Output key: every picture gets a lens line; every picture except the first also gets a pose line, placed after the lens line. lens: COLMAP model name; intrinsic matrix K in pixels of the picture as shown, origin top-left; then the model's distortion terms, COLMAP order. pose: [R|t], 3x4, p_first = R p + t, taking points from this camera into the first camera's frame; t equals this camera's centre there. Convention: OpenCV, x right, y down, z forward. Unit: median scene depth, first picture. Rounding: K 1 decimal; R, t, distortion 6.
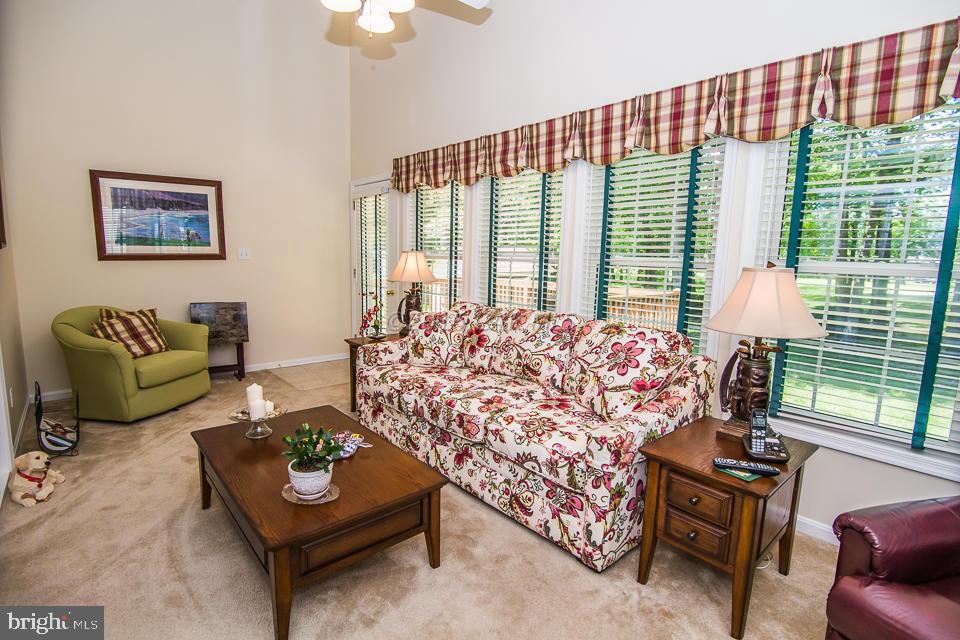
lens RADIAL K [[469.9, 0, 475.7], [0, 469.9, 325.9], [0, 0, 1]] dist [-0.023623, 0.000897]
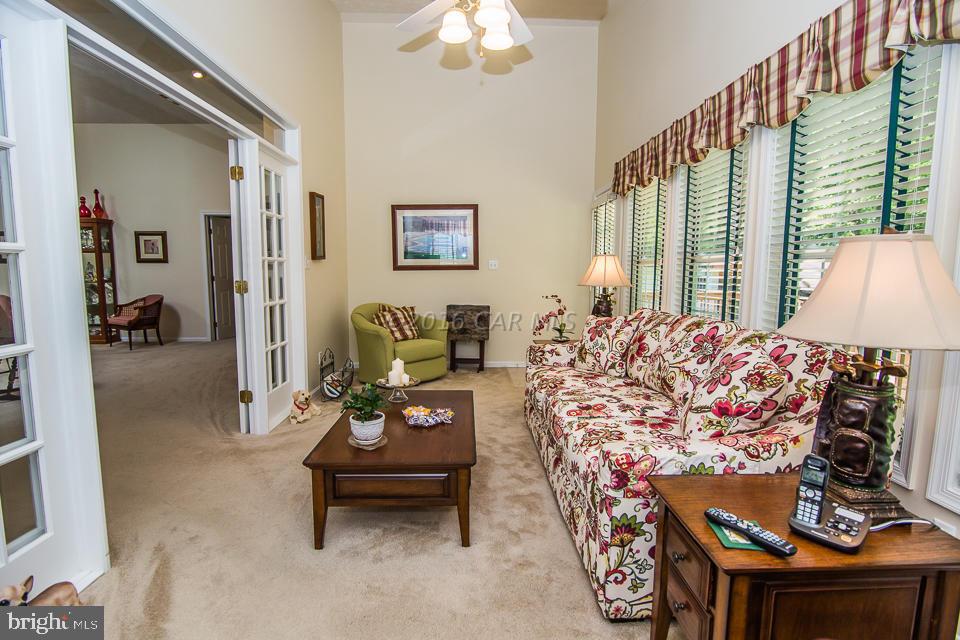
lens RADIAL K [[469.9, 0, 458.2], [0, 469.9, 323.0], [0, 0, 1]] dist [-0.023623, 0.000897]
pose [[0.762851, 0.055835, -0.644159, 0.385677], [-0.085841, 0.996191, -0.015308, 0.030136], [0.640851, 0.066973, 0.764739, 0.118460]]
